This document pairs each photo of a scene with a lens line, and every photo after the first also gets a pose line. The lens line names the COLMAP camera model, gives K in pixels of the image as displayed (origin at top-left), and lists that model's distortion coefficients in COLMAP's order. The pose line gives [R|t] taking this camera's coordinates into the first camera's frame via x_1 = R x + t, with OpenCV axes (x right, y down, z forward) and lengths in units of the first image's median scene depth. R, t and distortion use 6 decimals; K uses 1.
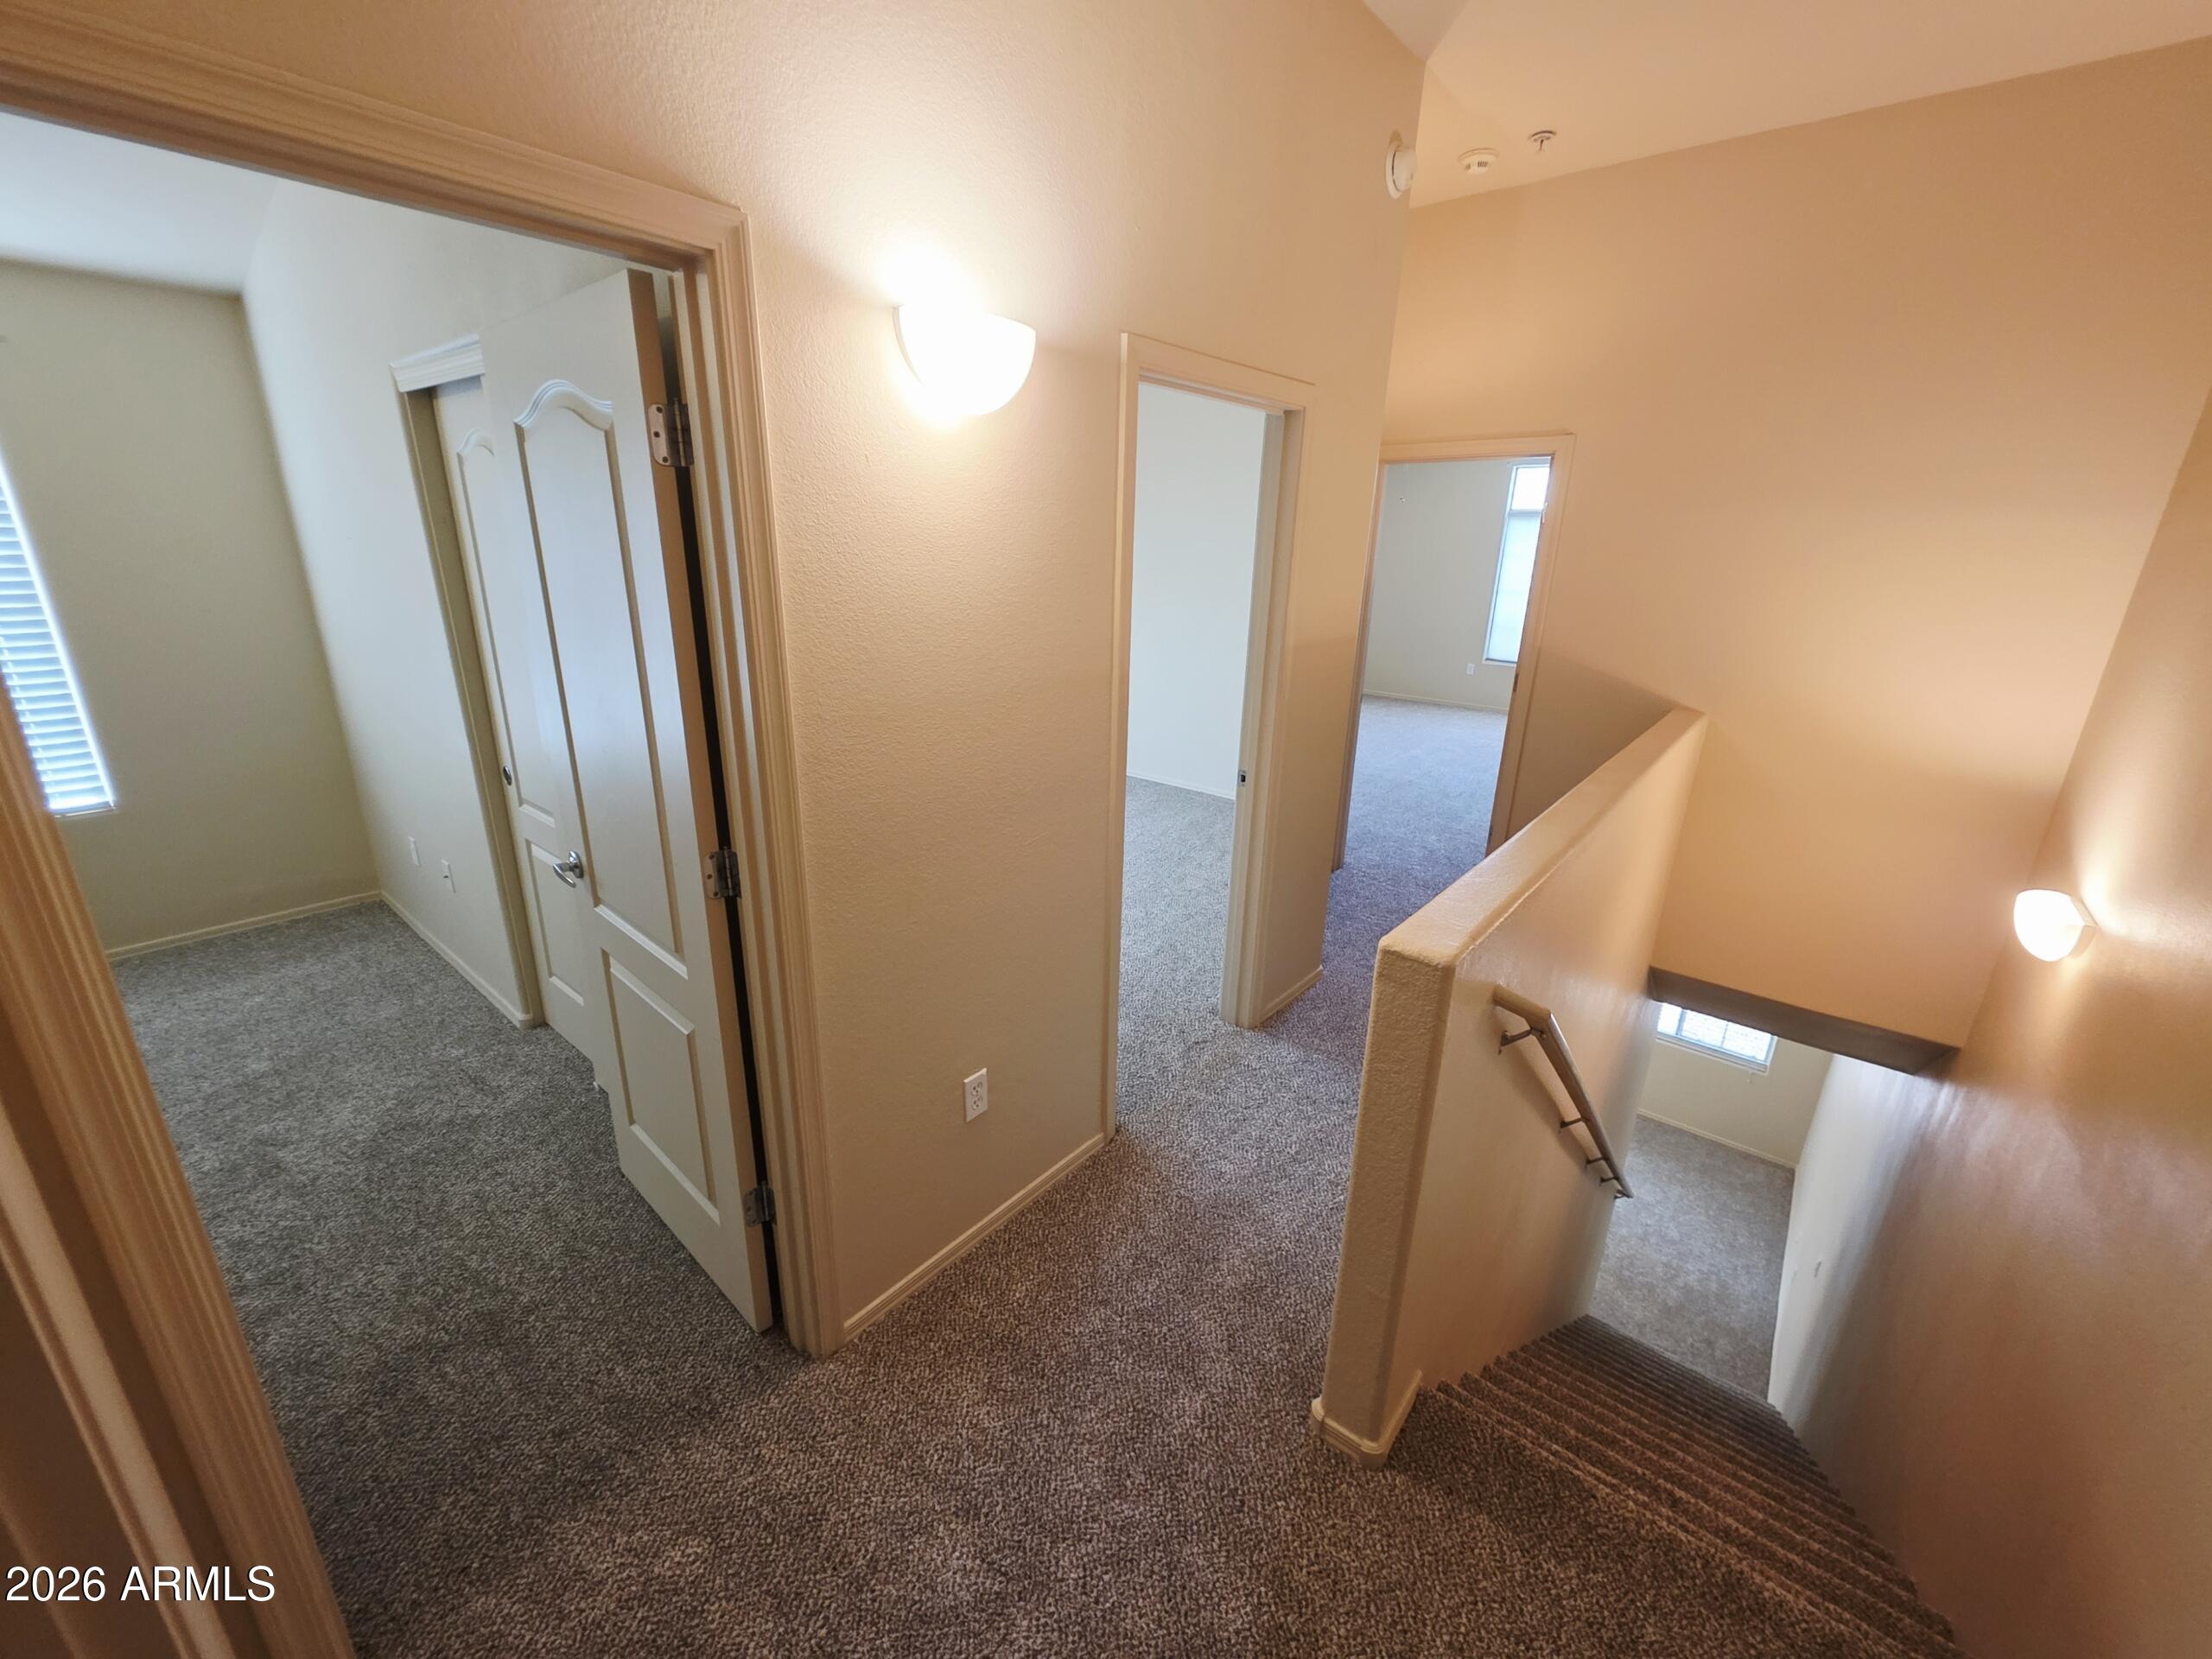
lens RADIAL K [[884.9, 0, 1113.9], [0, 884.9, 823.9], [0, 0, 1]] dist [0.007205, -0.001900]
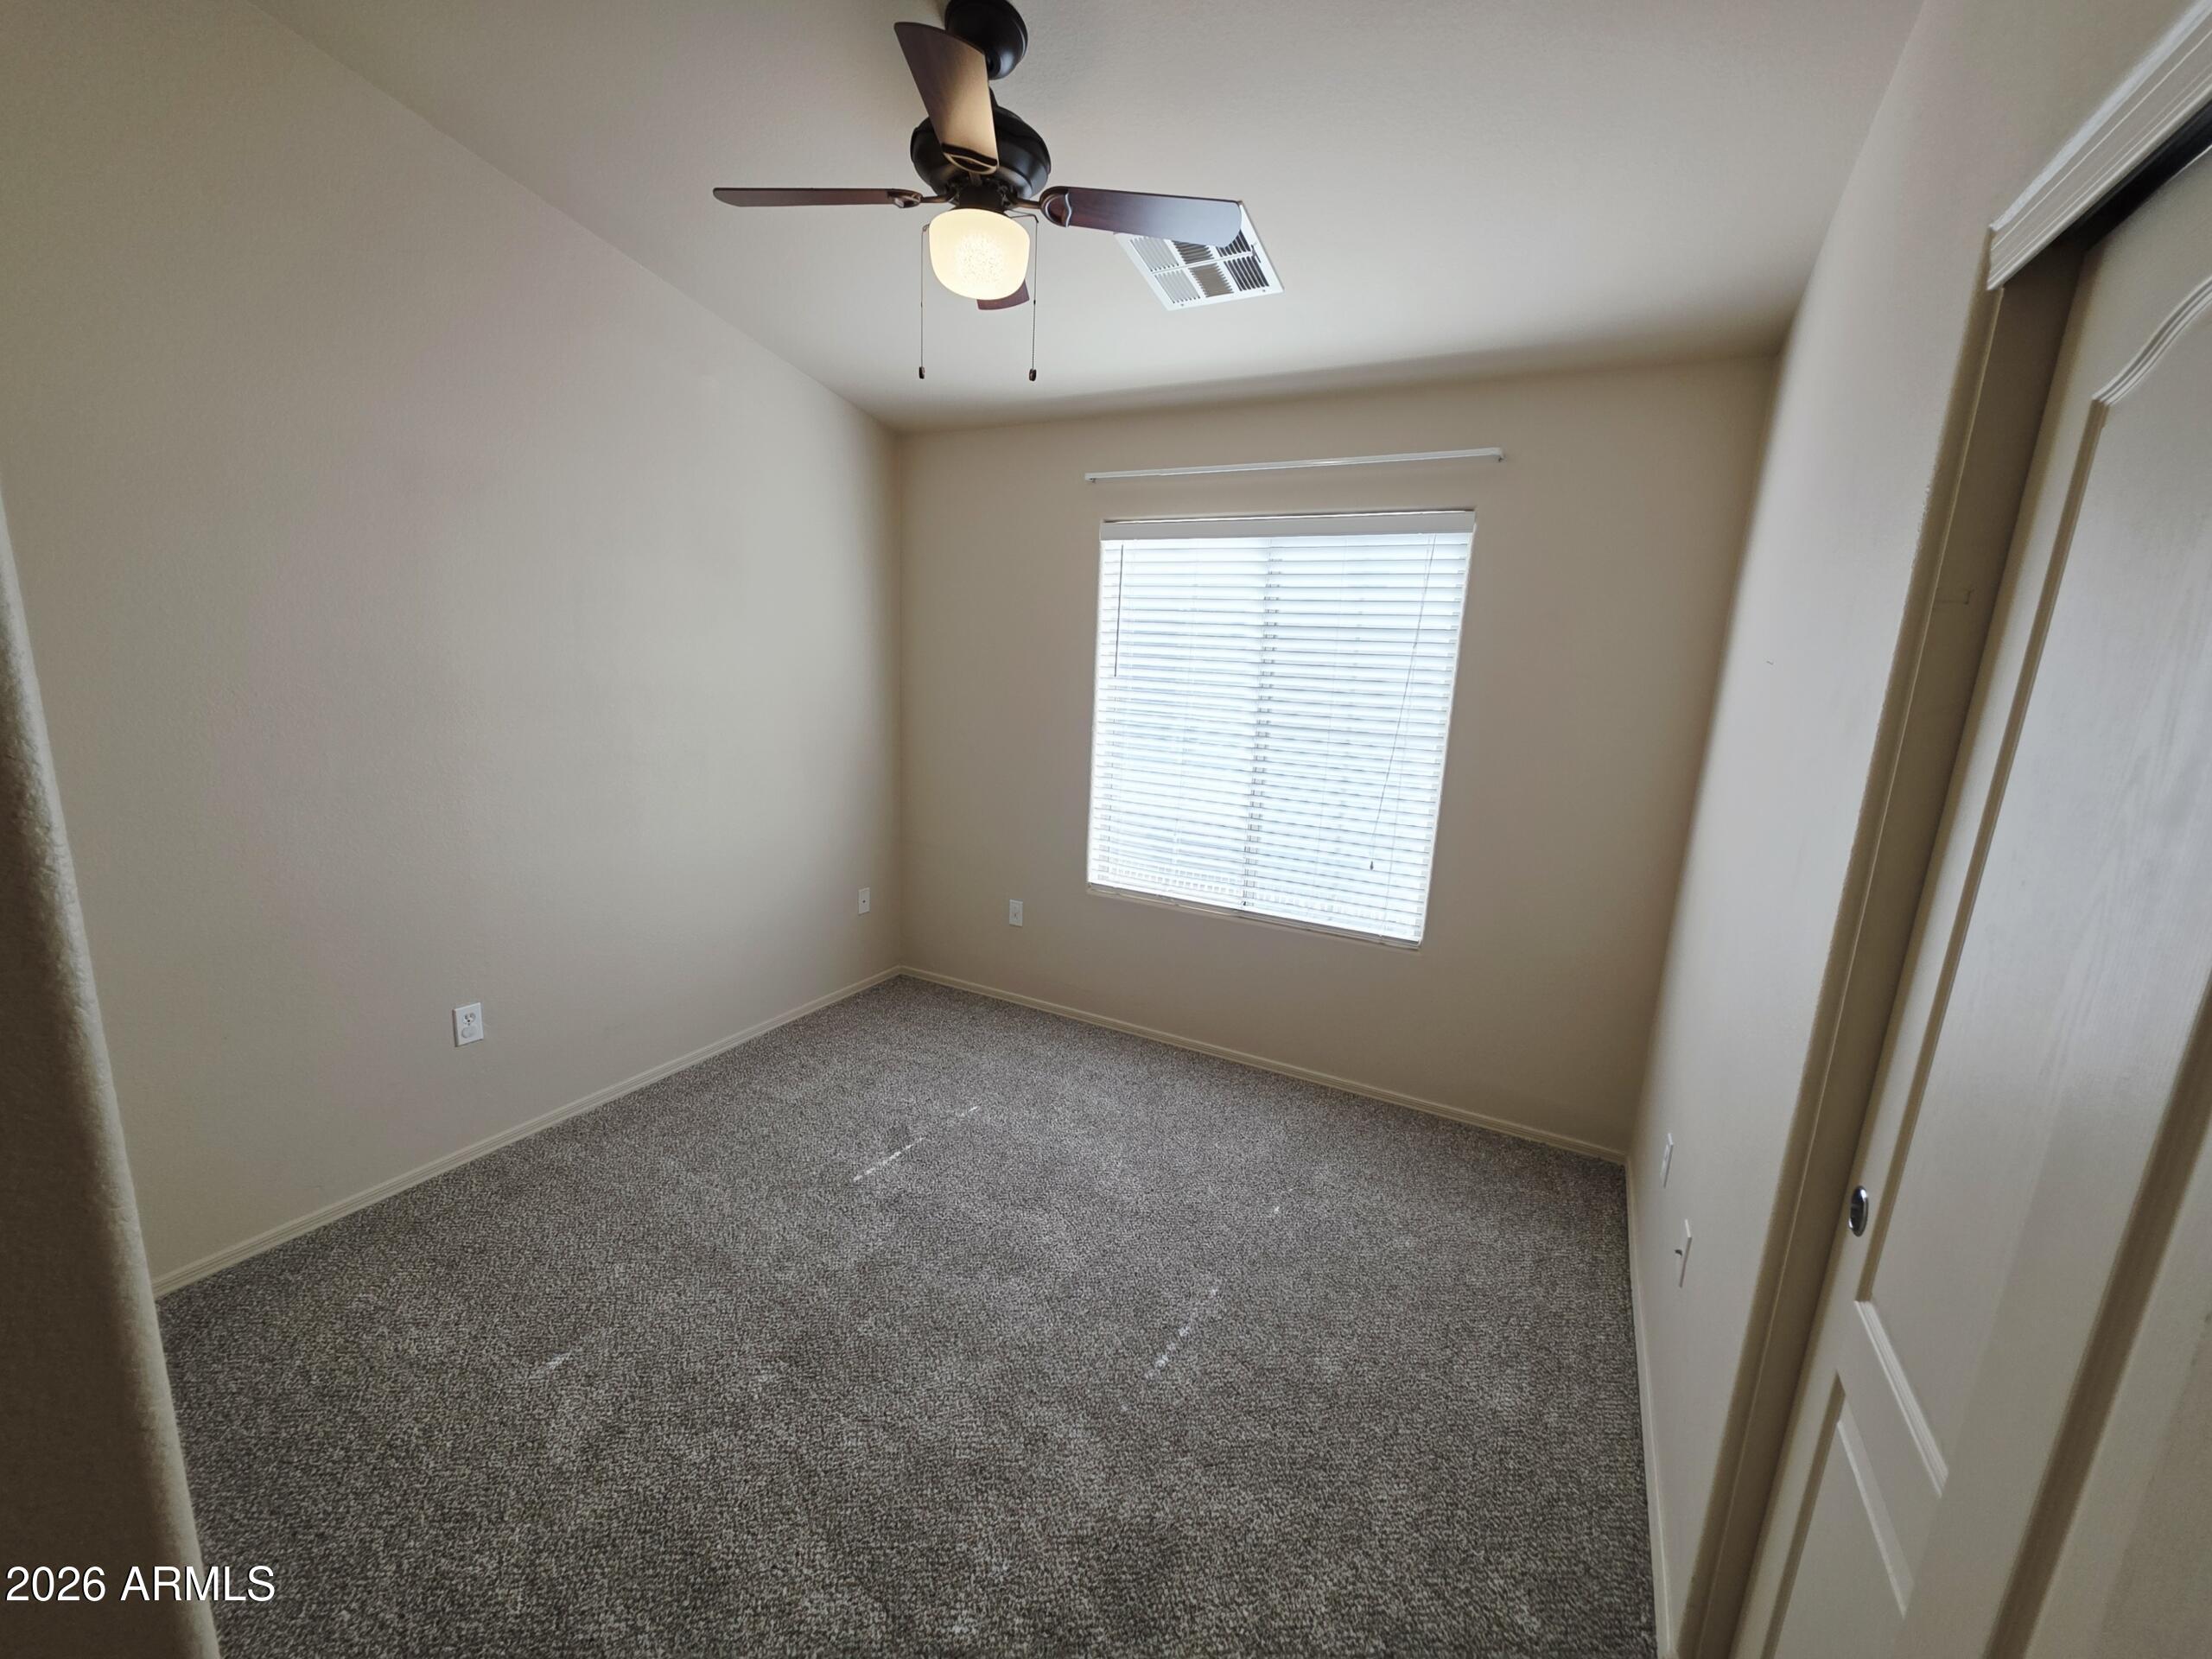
lens RADIAL K [[884.9, 0, 1110.0], [0, 884.9, 838.0], [0, 0, 1]] dist [0.007205, -0.001900]
pose [[0.192321, 0.182576, -0.964199, -0.338588], [-0.342265, 0.933322, 0.108460, -0.117681], [0.919710, 0.309153, 0.241986, 0.467103]]
